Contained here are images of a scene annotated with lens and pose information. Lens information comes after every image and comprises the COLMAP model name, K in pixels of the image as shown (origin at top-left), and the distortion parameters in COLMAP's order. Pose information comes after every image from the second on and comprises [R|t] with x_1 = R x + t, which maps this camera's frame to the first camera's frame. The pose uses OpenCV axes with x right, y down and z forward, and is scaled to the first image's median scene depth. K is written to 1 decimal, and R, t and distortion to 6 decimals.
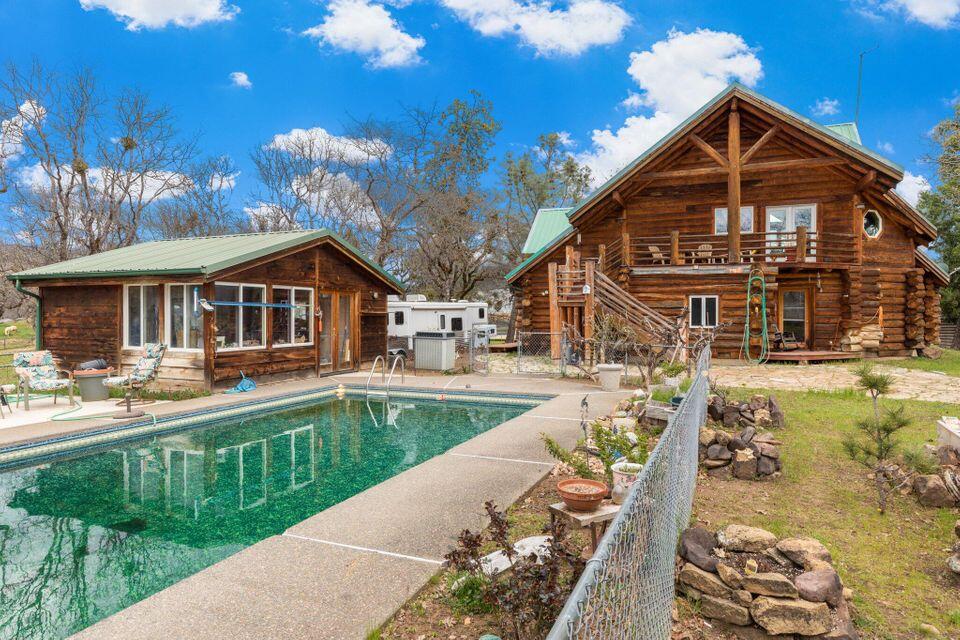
lens RADIAL K [[571.7, 0, 480.0], [0, 571.7, 320.0], [0, 0, 1]] dist [-0.014775, -0.000261]
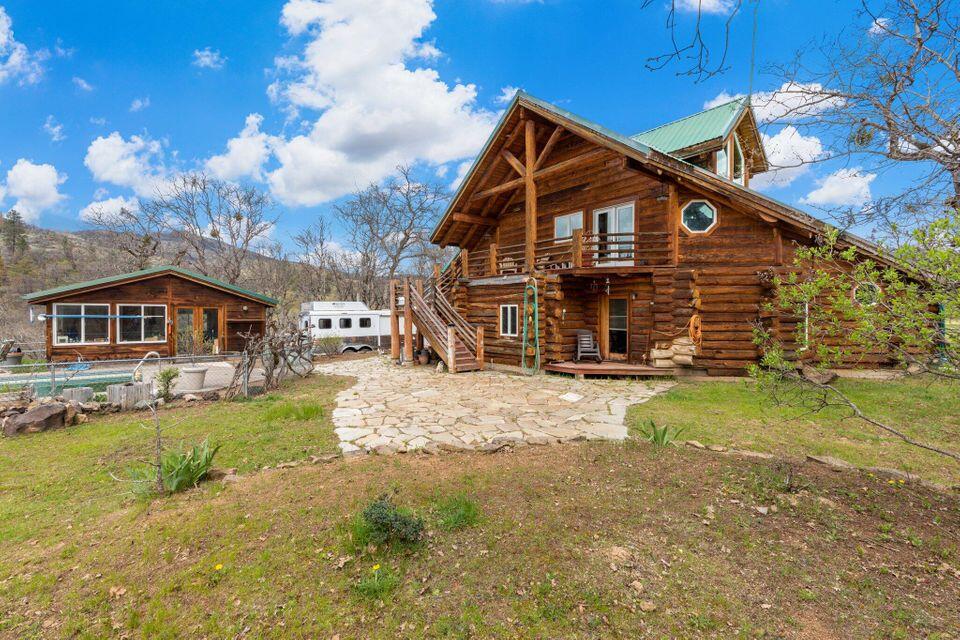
lens RADIAL K [[426.6, 0, 480.0], [0, 426.6, 320.0], [0, 0, 1]] dist [0.002369, 0.000310]
pose [[0.876434, 0.005908, -0.481486, 0.732855], [-0.005385, 0.999982, 0.002470, -0.016905], [0.481493, 0.000428, 0.876450, 0.301402]]
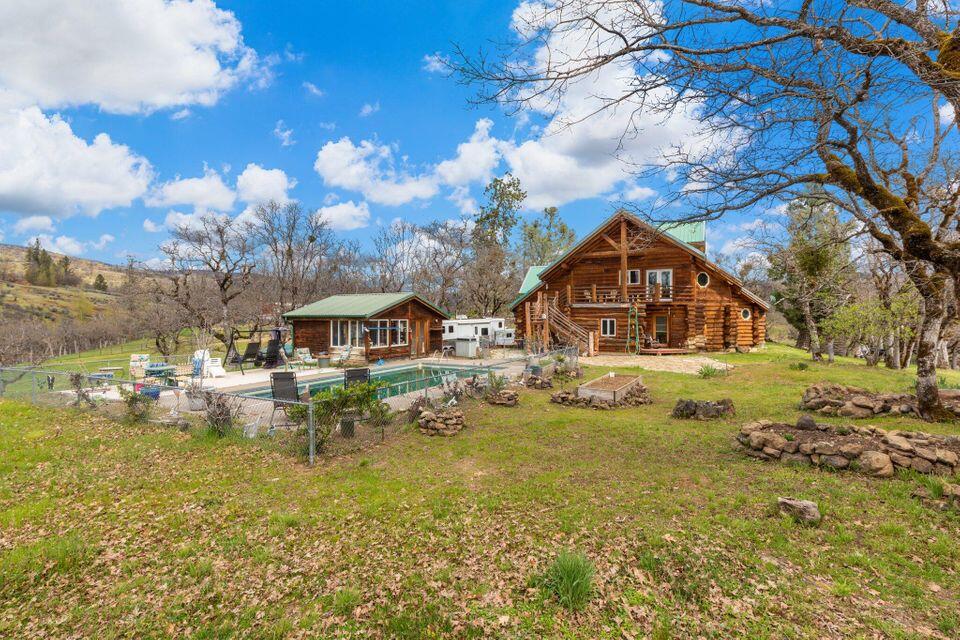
lens RADIAL K [[426.6, 0, 480.0], [0, 426.6, 320.0], [0, 0, 1]] dist [0.002369, 0.000310]
pose [[0.995043, -0.001300, -0.099442, 0.111618], [0.000986, 0.999994, -0.003205, -0.035651], [0.099445, 0.003092, 0.995038, -0.459090]]
